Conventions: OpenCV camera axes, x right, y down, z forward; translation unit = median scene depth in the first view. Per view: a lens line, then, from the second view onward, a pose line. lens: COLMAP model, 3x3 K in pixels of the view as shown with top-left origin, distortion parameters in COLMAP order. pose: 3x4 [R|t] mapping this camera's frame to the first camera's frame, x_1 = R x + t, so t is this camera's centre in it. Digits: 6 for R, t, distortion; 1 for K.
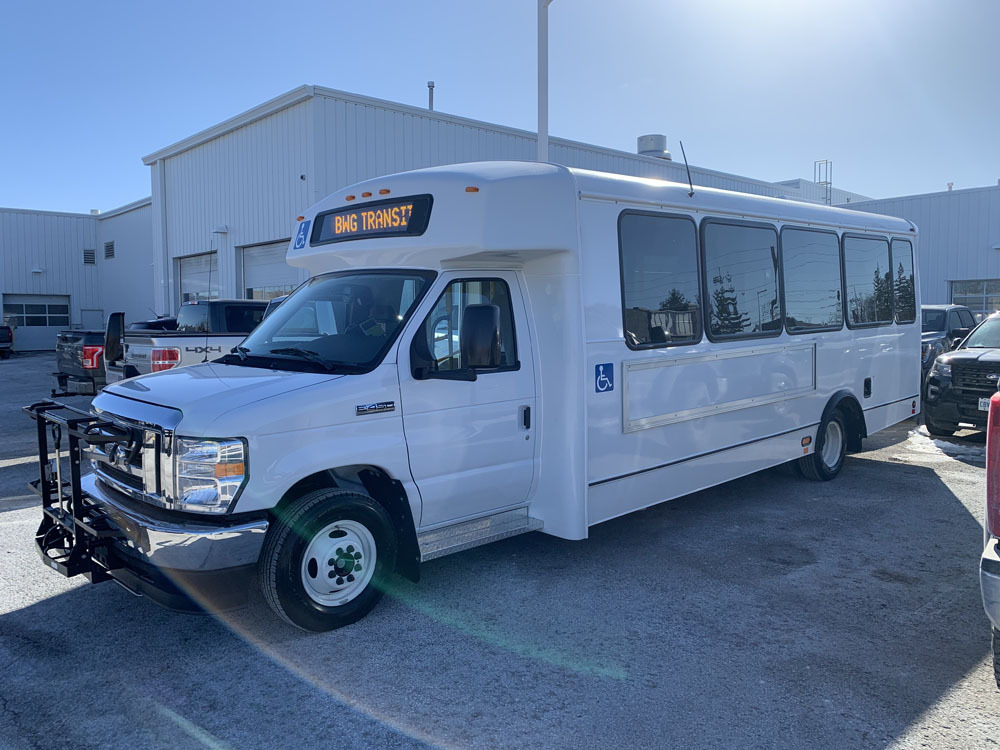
lens RADIAL K [[765.7, 0, 500.9], [0, 765.7, 371.7], [0, 0, 1]] dist [0.020604, -0.012126]
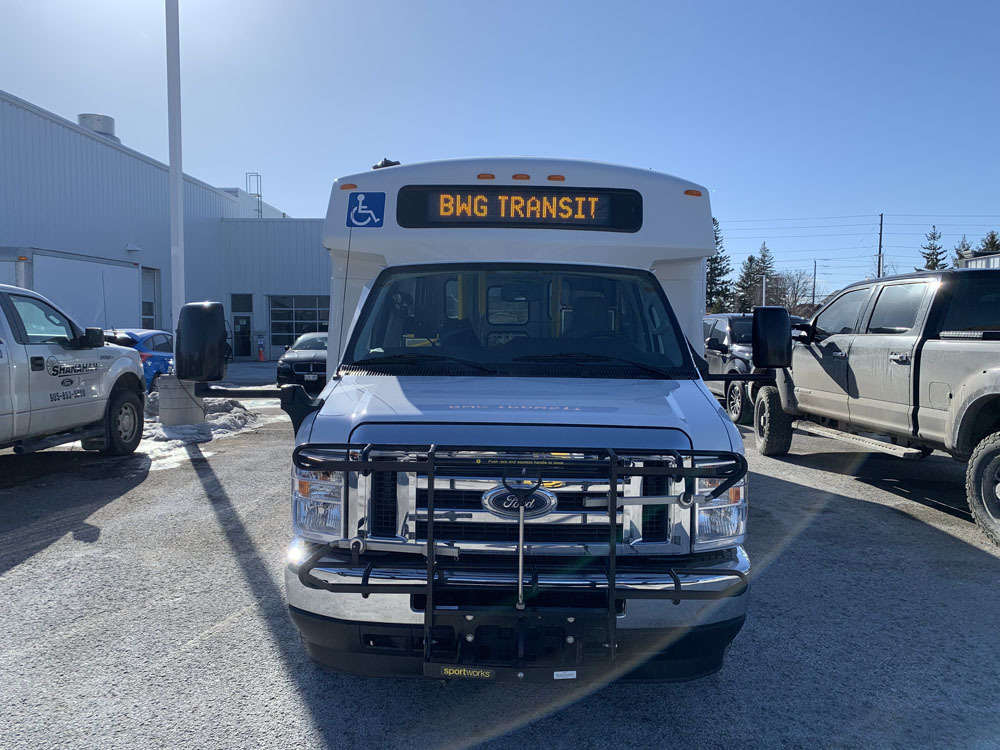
lens RADIAL K [[765.7, 0, 502.5], [0, 765.7, 381.7], [0, 0, 1]] dist [0.020604, -0.012126]
pose [[0.683651, -0.046698, 0.728313, -0.820583], [0.045280, 0.998742, 0.021534, -0.020020], [-0.728403, 0.018256, 0.684906, 0.425215]]
